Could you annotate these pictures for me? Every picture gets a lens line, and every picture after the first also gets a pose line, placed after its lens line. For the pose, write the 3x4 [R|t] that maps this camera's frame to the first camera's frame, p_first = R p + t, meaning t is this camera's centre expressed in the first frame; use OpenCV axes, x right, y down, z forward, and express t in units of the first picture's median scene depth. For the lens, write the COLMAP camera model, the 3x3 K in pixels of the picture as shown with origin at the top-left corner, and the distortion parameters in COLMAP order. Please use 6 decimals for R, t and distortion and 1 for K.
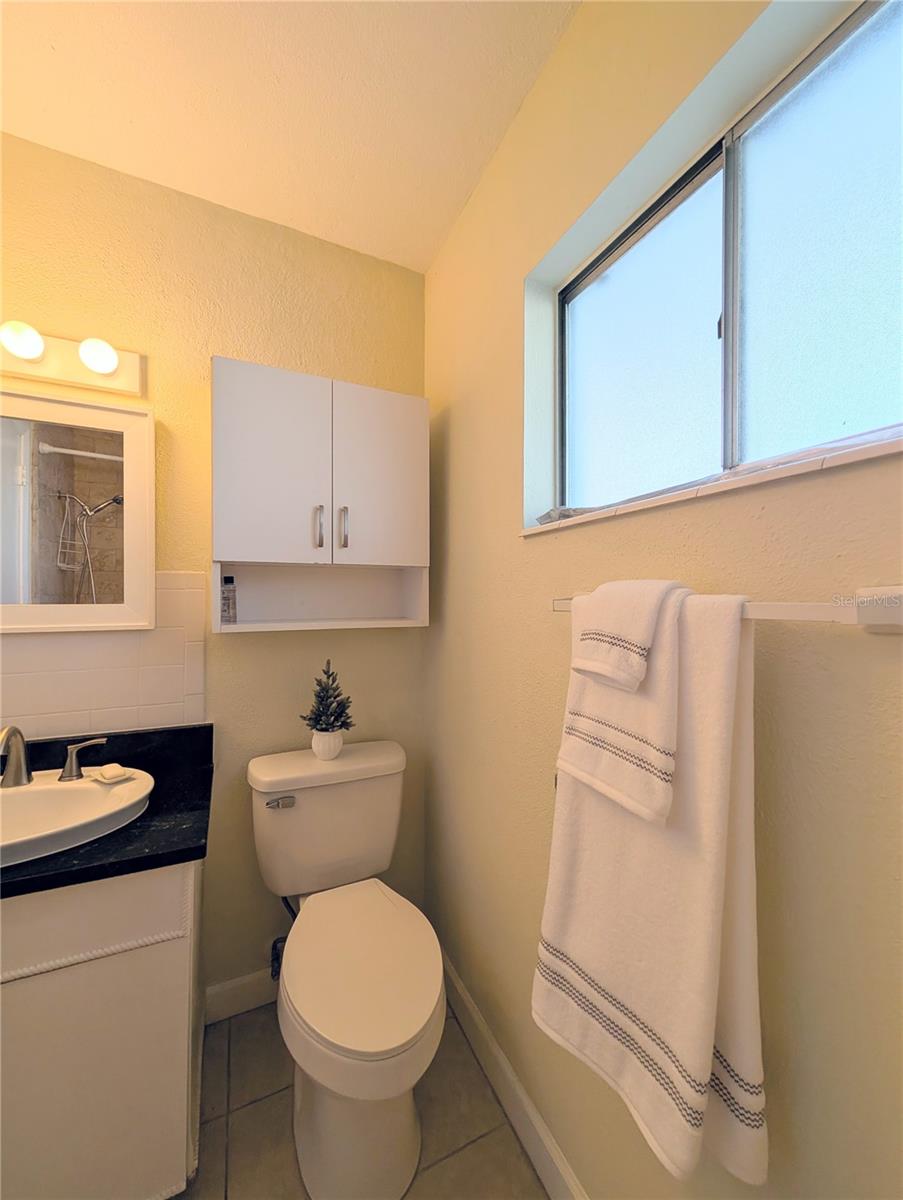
lens RADIAL K [[453.3, 0, 451.5], [0, 453.3, 600.0], [0, 0, 1]] dist [0.000724, 0.000141]
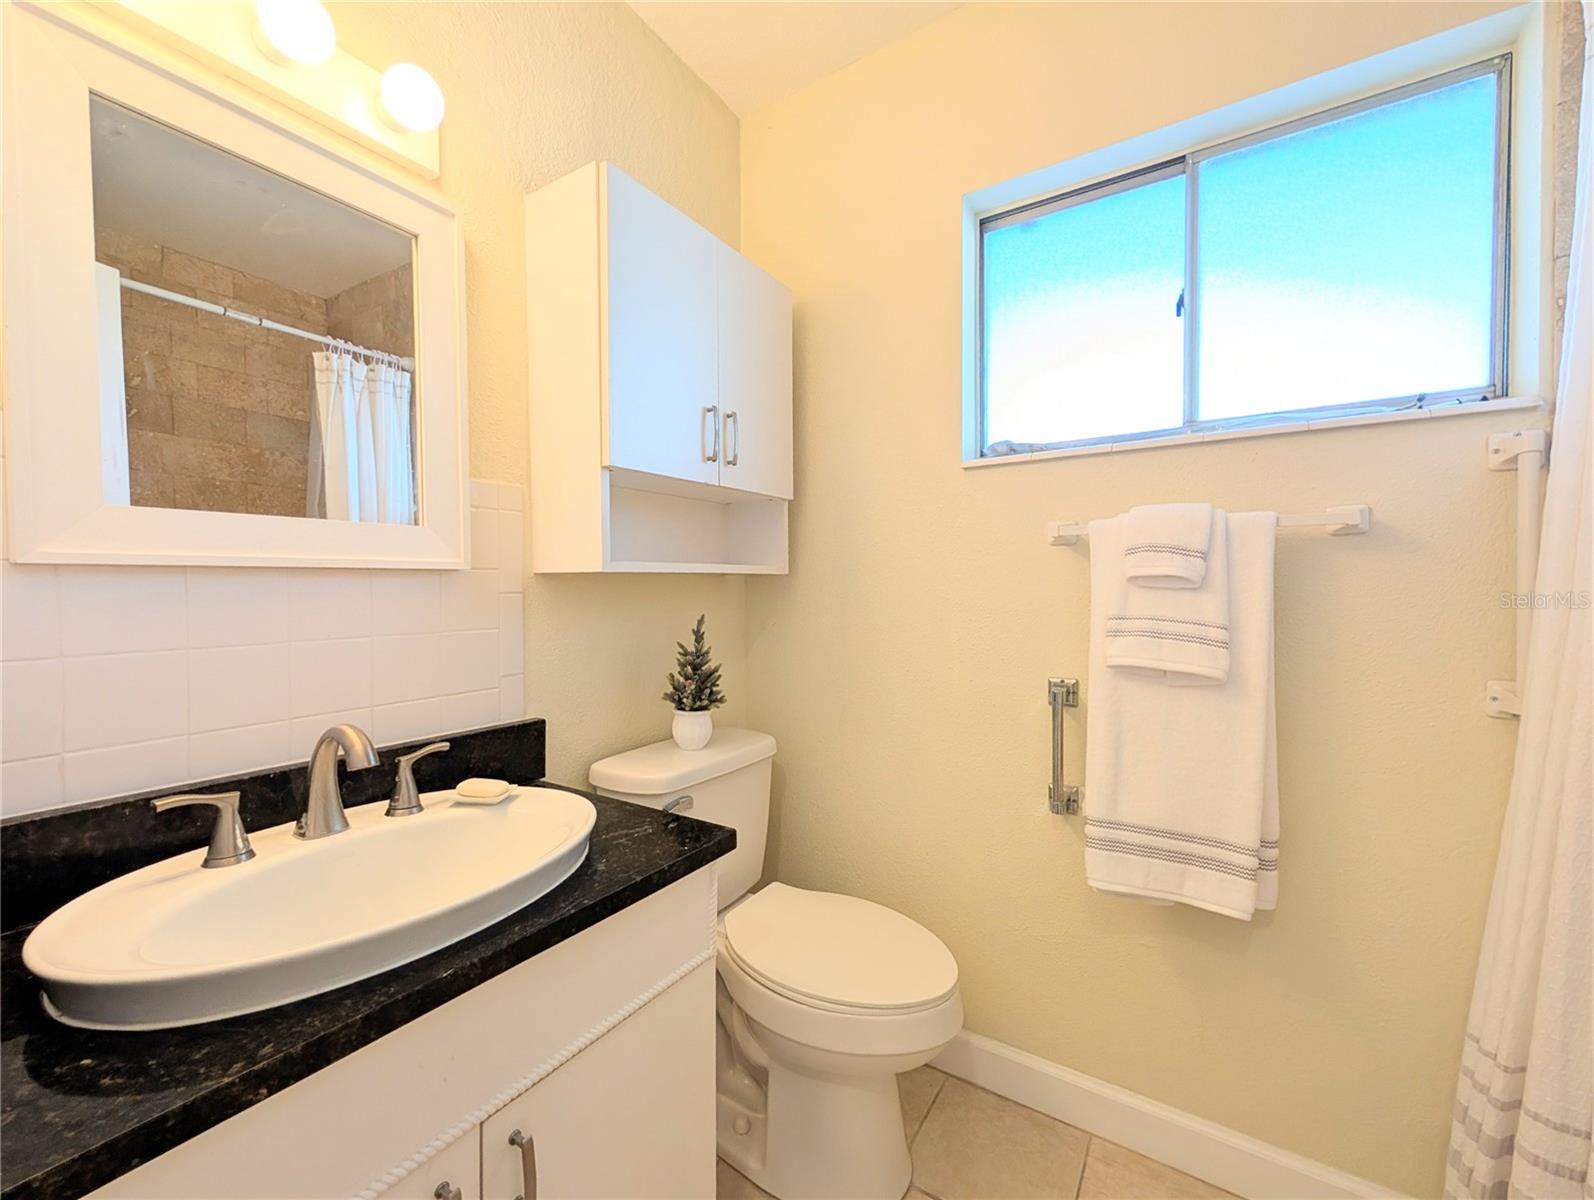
lens RADIAL K [[647.1, 0, 797.0], [0, 647.1, 600.0], [0, 0, 1]] dist [-0.001272, -0.000046]
pose [[0.851006, -0.020575, 0.524754, -0.832679], [0.009842, 0.999682, 0.023235, 0.099848], [-0.525065, -0.014608, 0.850937, 0.013685]]
